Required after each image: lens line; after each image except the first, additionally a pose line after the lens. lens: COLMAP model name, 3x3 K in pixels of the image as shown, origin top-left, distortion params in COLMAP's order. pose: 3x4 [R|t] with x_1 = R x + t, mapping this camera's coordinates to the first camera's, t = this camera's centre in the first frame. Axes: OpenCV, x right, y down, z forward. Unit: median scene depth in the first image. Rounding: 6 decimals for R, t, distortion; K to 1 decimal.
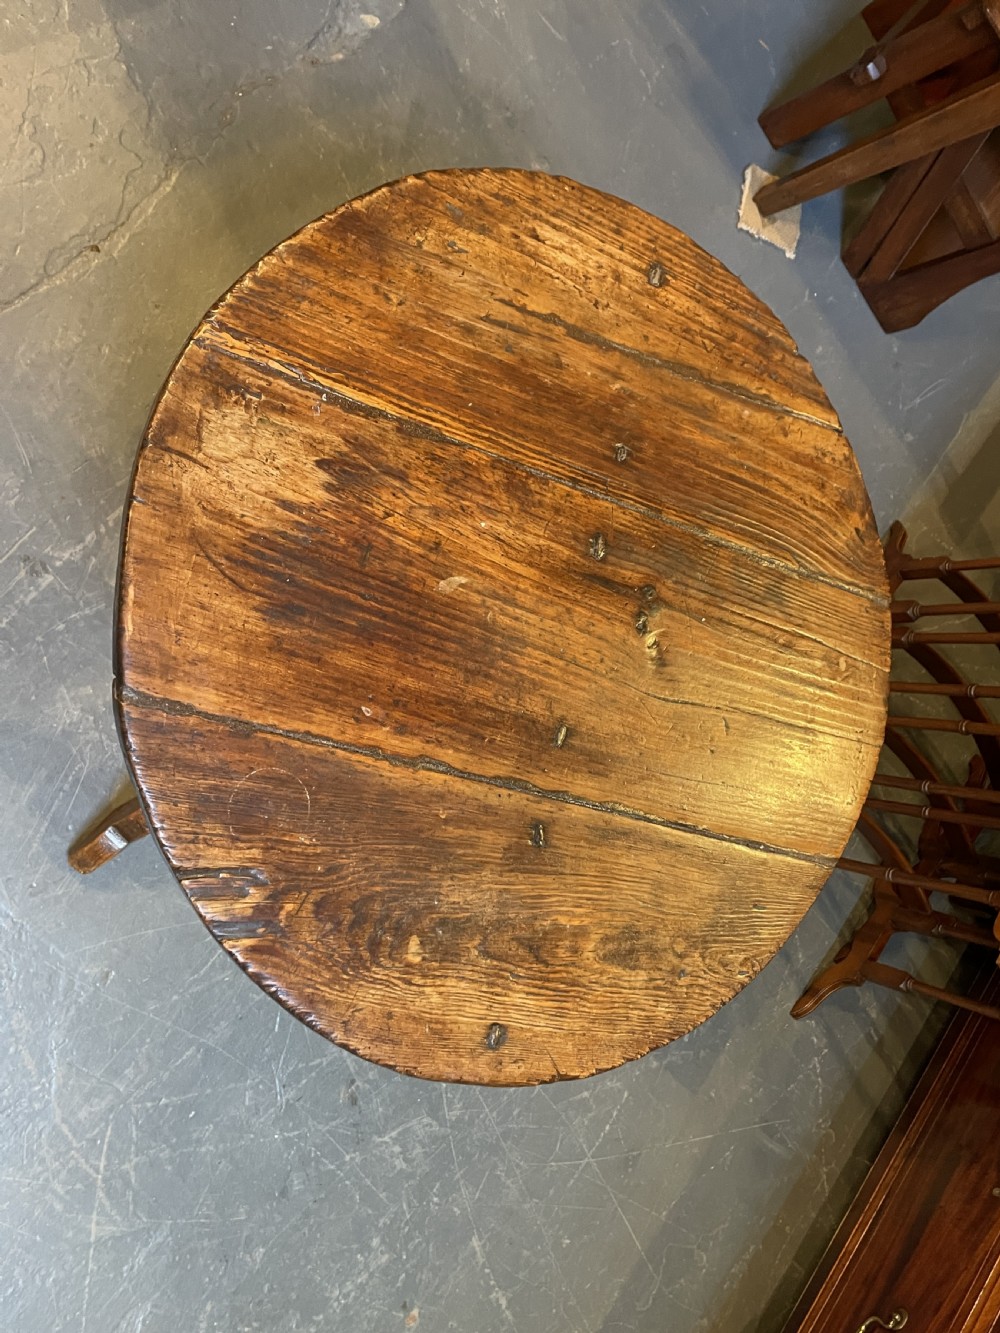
lens RADIAL K [[1142.6, 0, 505.7], [0, 1142.6, 658.8], [0, 0, 1]] dist [0.096888, -0.110417]
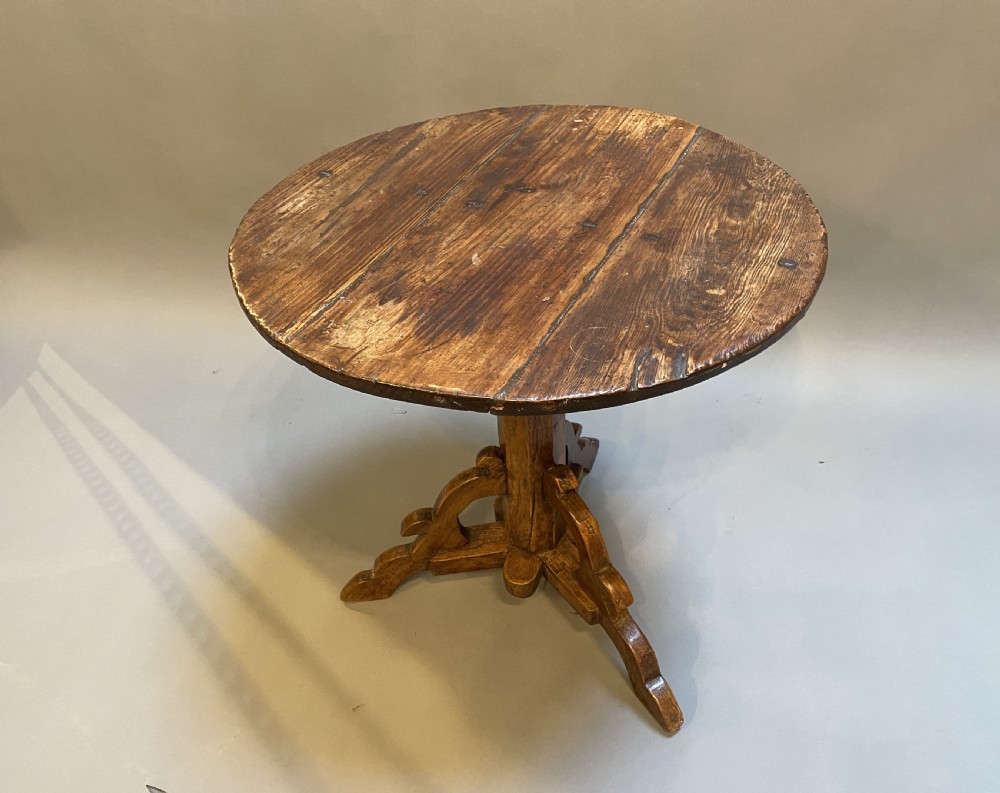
lens RADIAL K [[802.7, 0, 490.2], [0, 802.7, 391.1], [0, 0, 1]] dist [0.081322, -0.038216]
pose [[0.167154, -0.938869, 0.300973, -0.536980], [0.975316, 0.112787, -0.189835, 0.178500], [0.144284, 0.325275, 0.934547, 0.047126]]
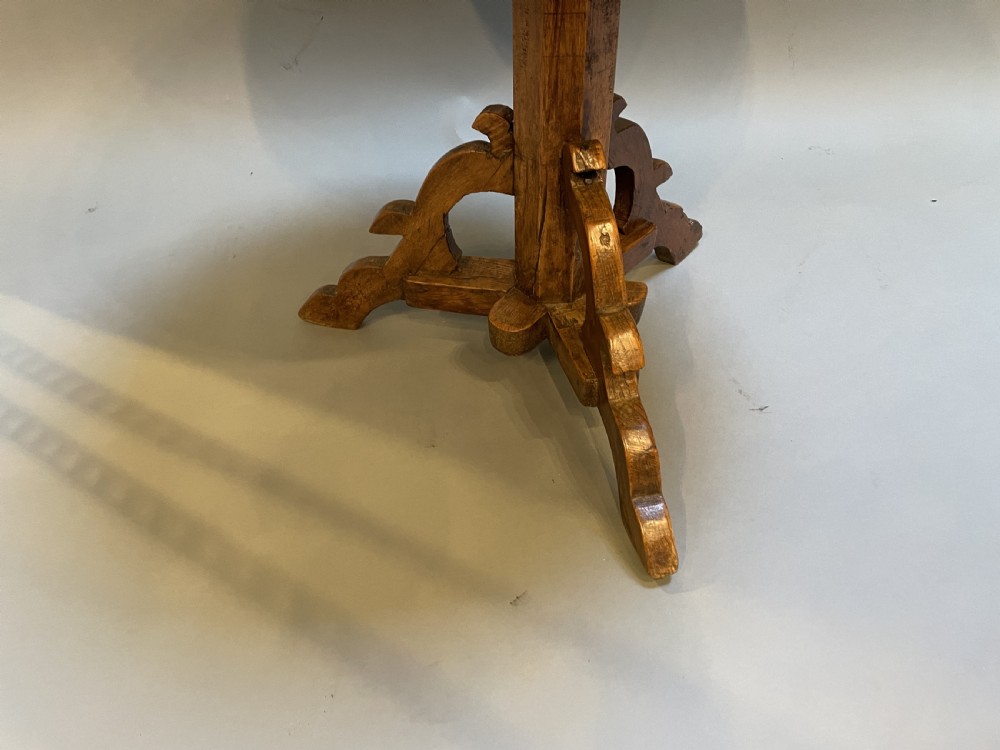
lens RADIAL K [[754.4, 0, 495.9], [0, 754.4, 372.8], [0, 0, 1]] dist [0.082880, -0.066245]
pose [[0.448780, -0.876445, 0.174473, -0.641120], [0.849675, 0.358002, -0.387153, 0.384199], [0.276857, 0.321992, 0.905357, 0.722483]]
